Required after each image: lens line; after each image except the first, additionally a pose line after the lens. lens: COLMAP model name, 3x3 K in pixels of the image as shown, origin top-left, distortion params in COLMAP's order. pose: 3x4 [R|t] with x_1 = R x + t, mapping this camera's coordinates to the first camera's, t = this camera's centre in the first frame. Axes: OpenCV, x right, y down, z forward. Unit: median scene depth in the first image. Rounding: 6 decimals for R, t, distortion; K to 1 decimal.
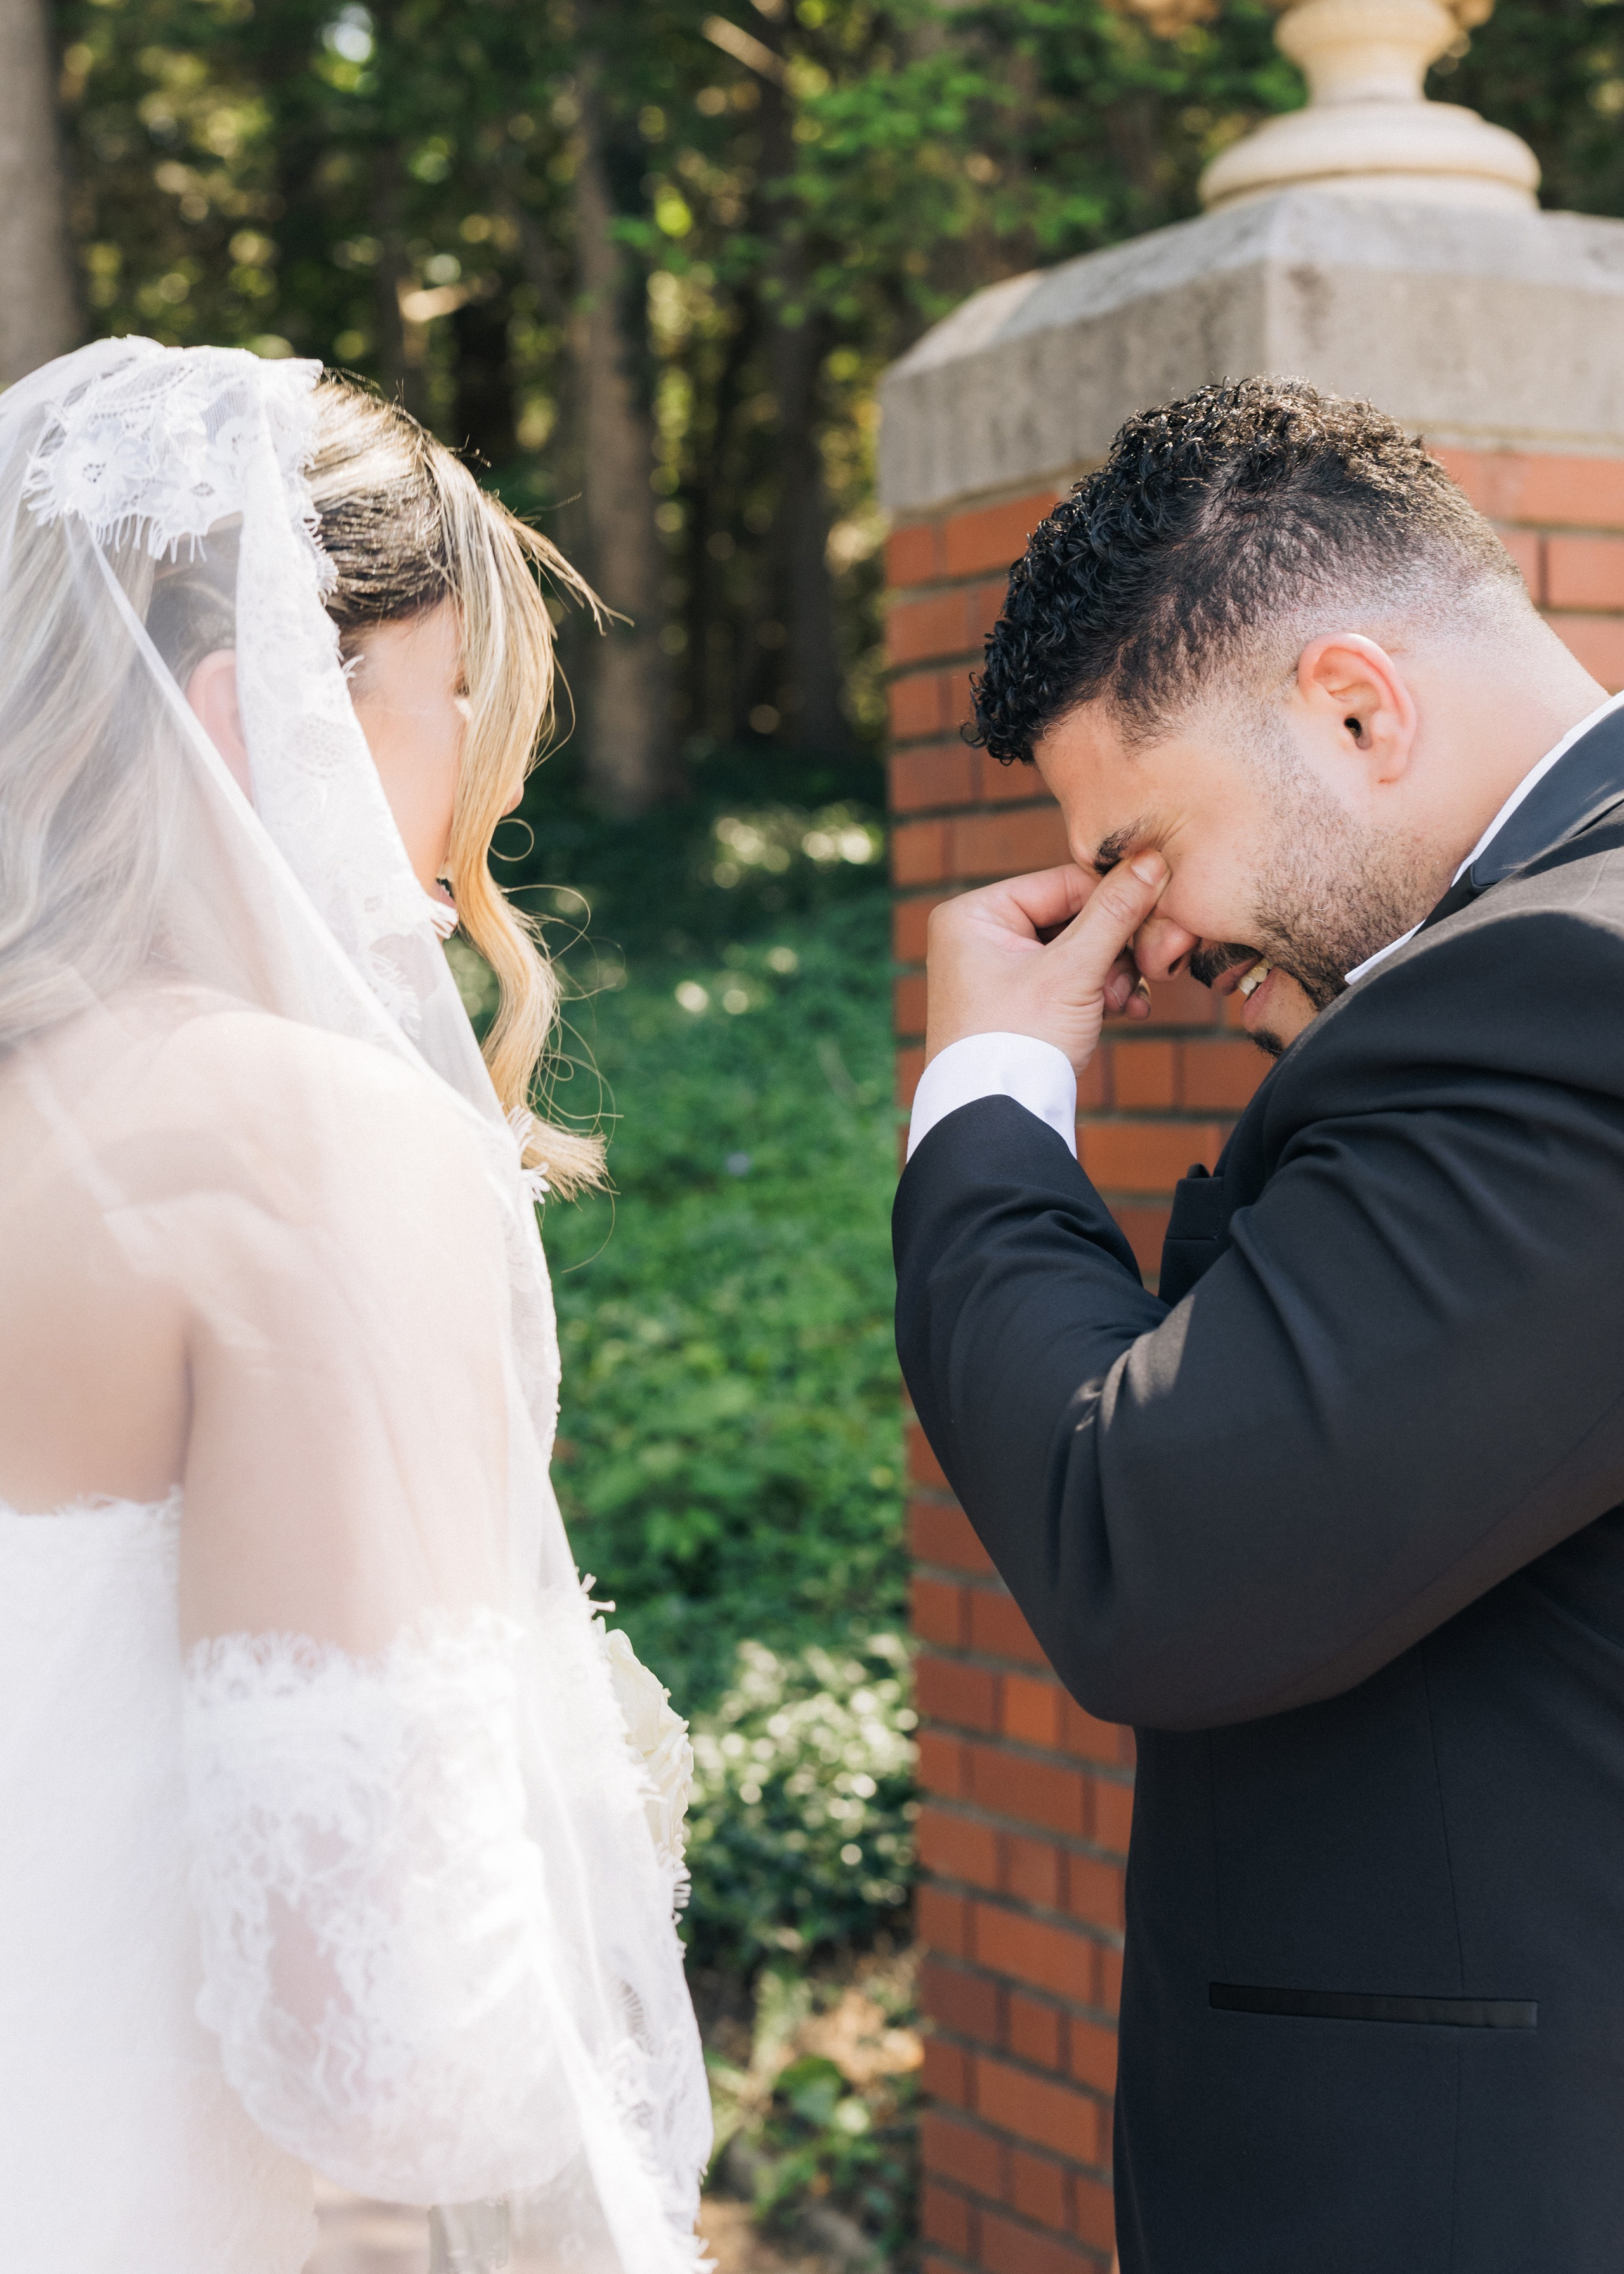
lens RADIAL K [[4073.8, 0, 754.7], [0, 4073.8, 1011.3], [0, 0, 1]] dist [0.027966, -0.028525]
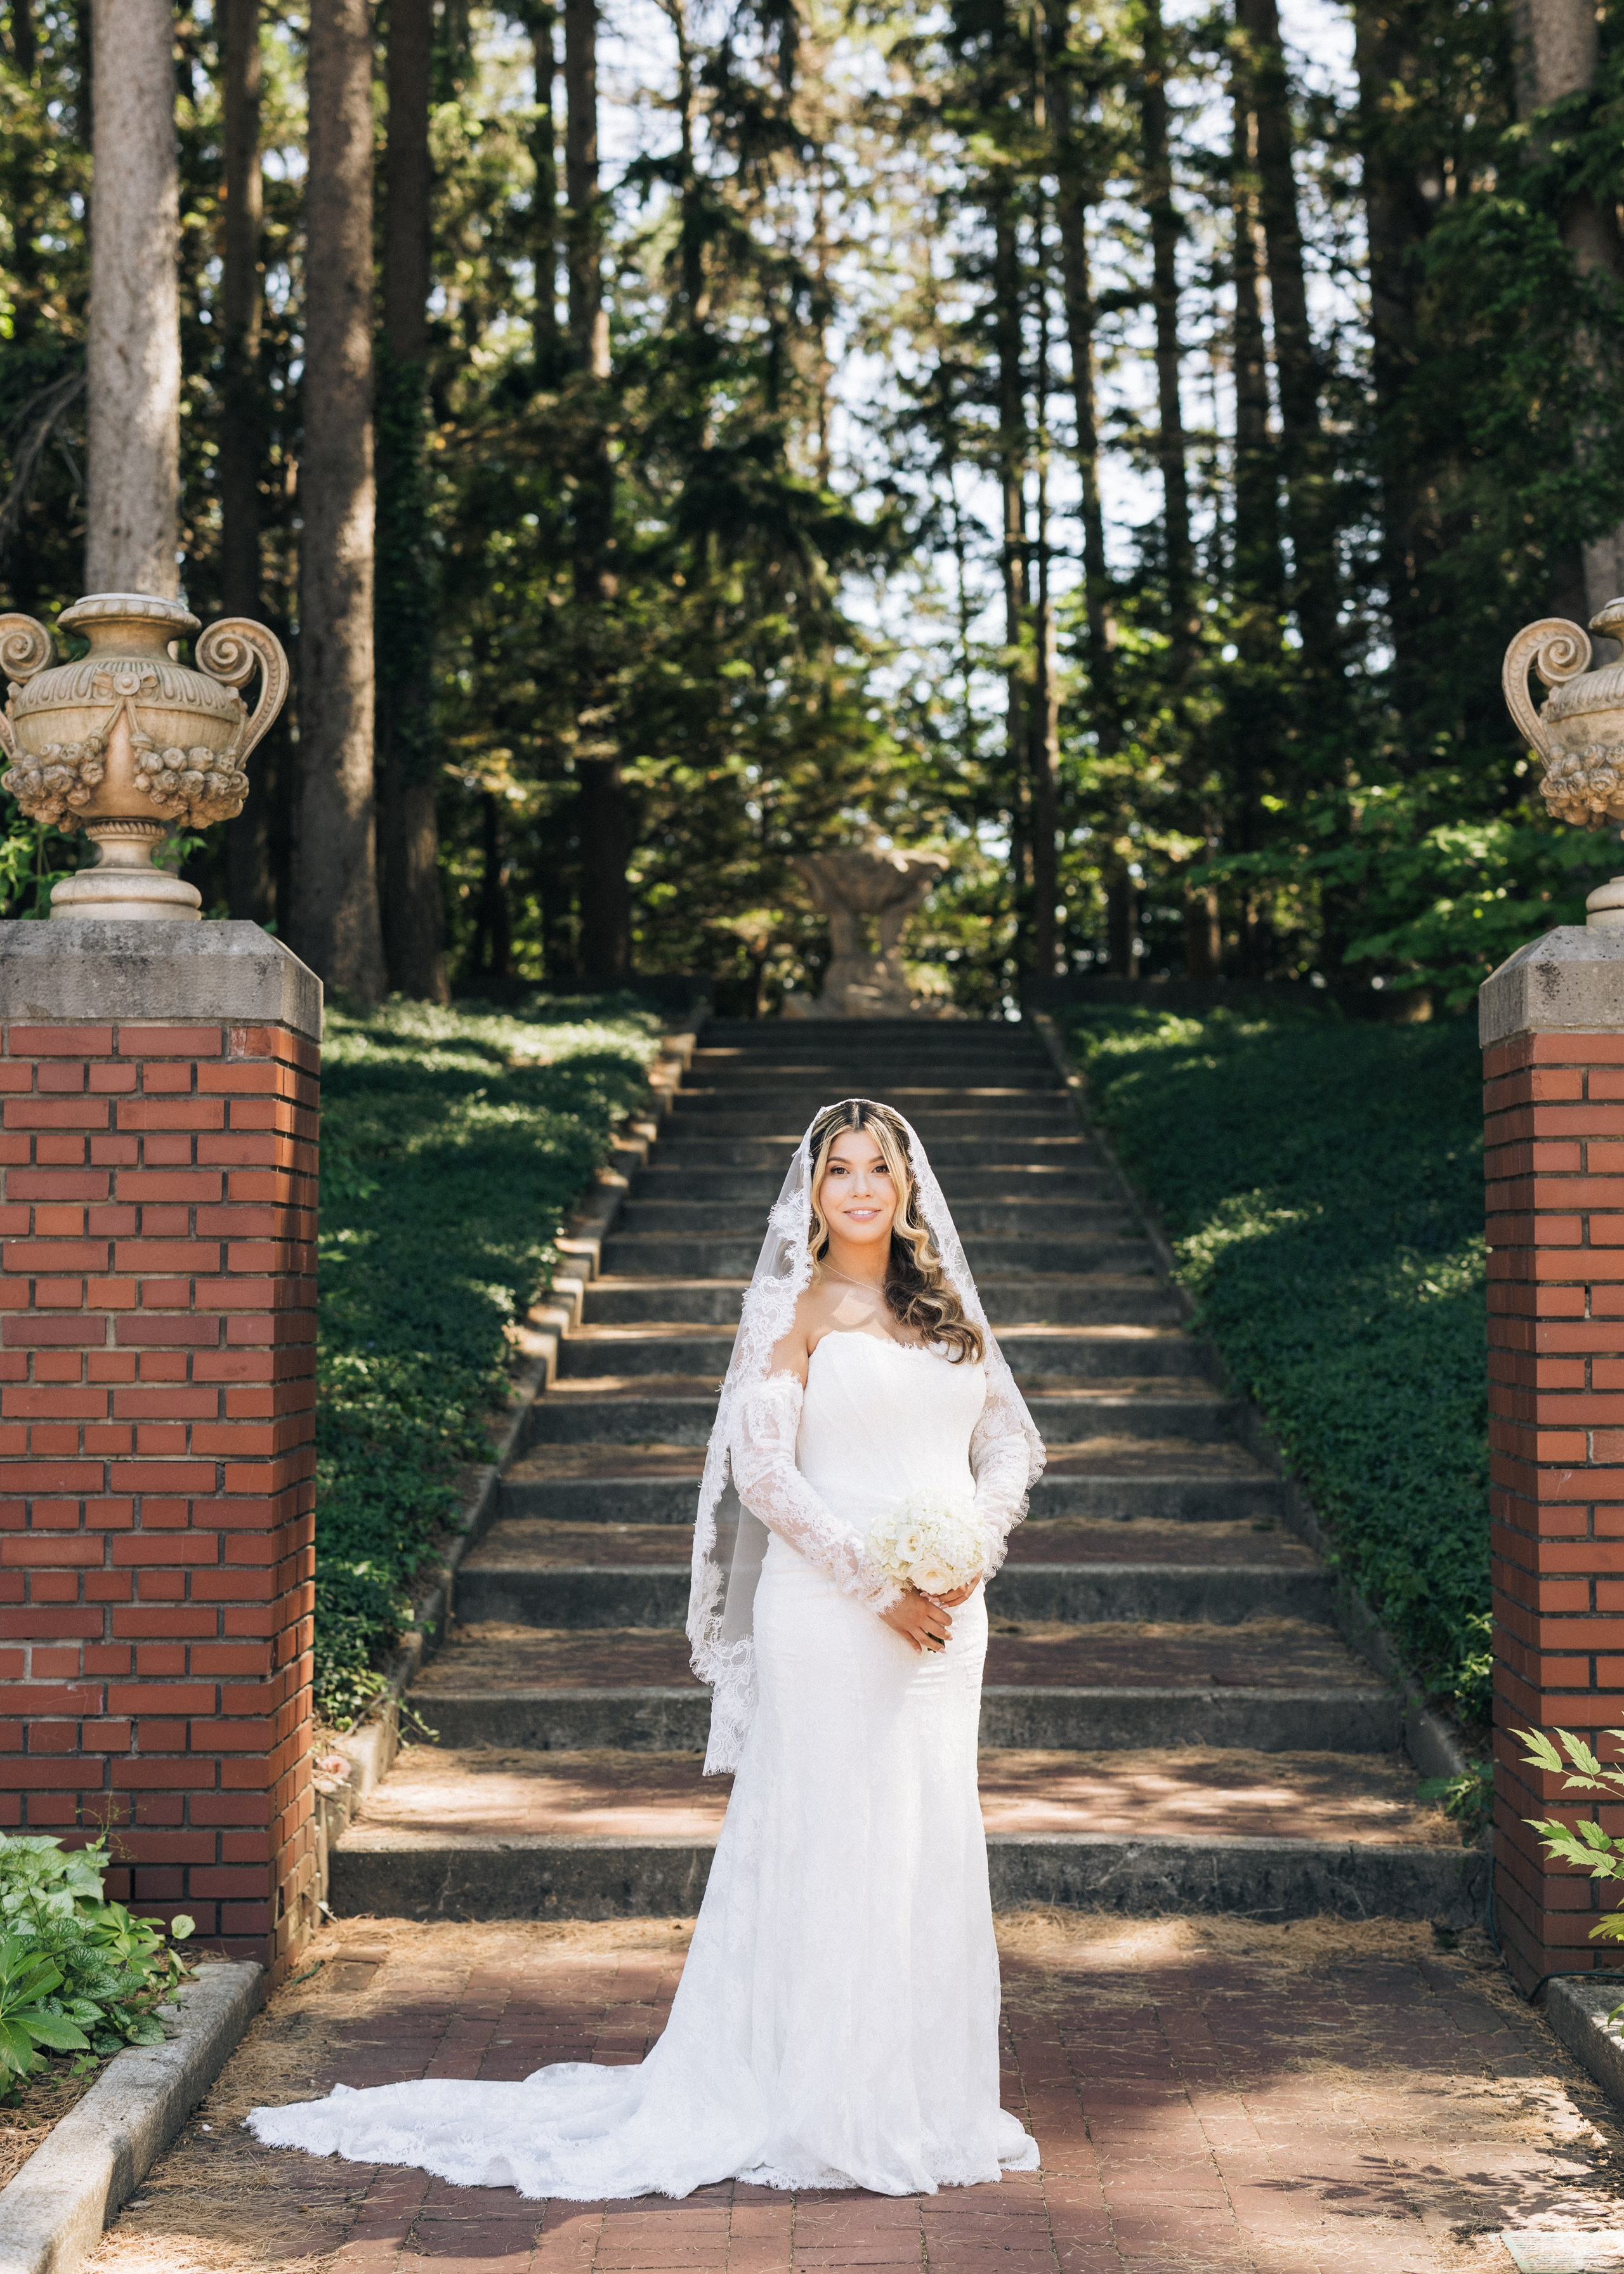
lens RADIAL K [[3691.9, 0, 799.1], [0, 3691.9, 1083.0], [0, 0, 1]] dist [0.019515, 0.058636]
pose [[0.867386, -0.009330, -0.497548, 0.671777], [-0.006931, 0.999501, -0.030825, -0.034431], [0.497588, 0.030185, 0.866888, -0.885756]]
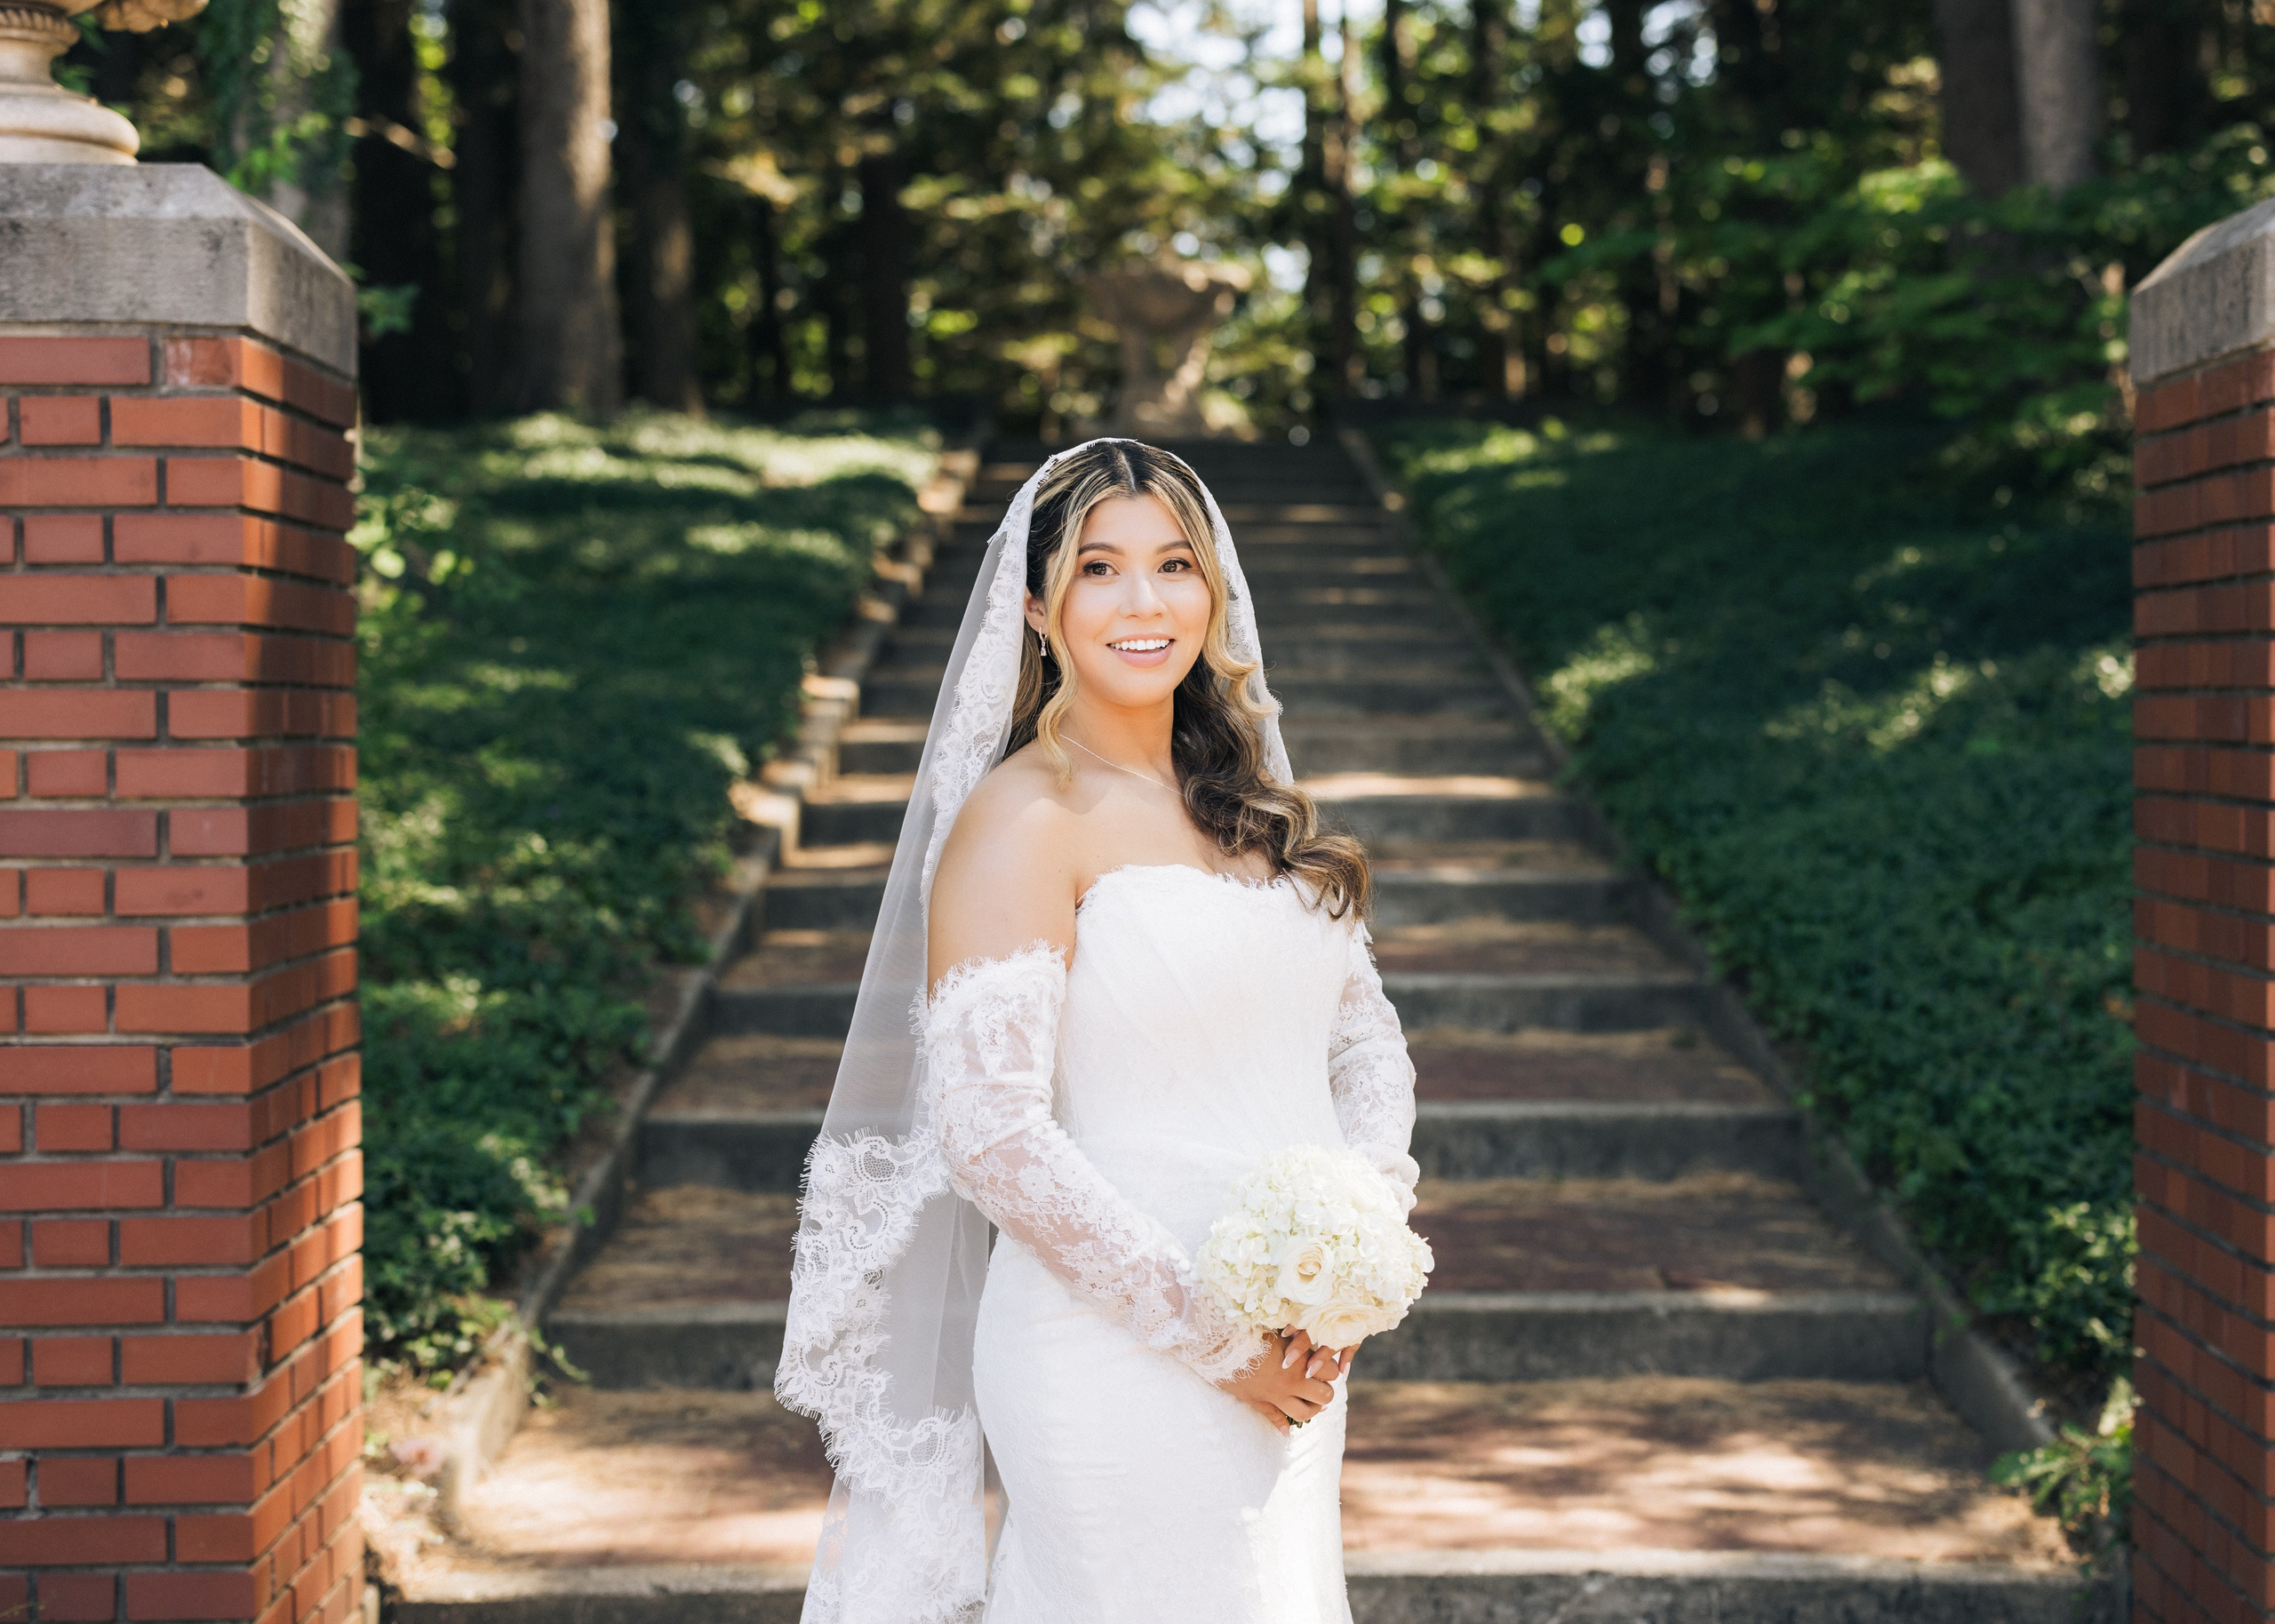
lens RADIAL K [[3519.2, 0, 1238.5], [0, 3519.2, 830.9], [0, 0, 1]] dist [-0.001410, 0.143095]
pose [[0.887733, 0.029205, -0.459432, 0.314203], [-0.004203, 0.998458, 0.055350, -0.028125], [0.460340, -0.047205, 0.886487, -0.267752]]
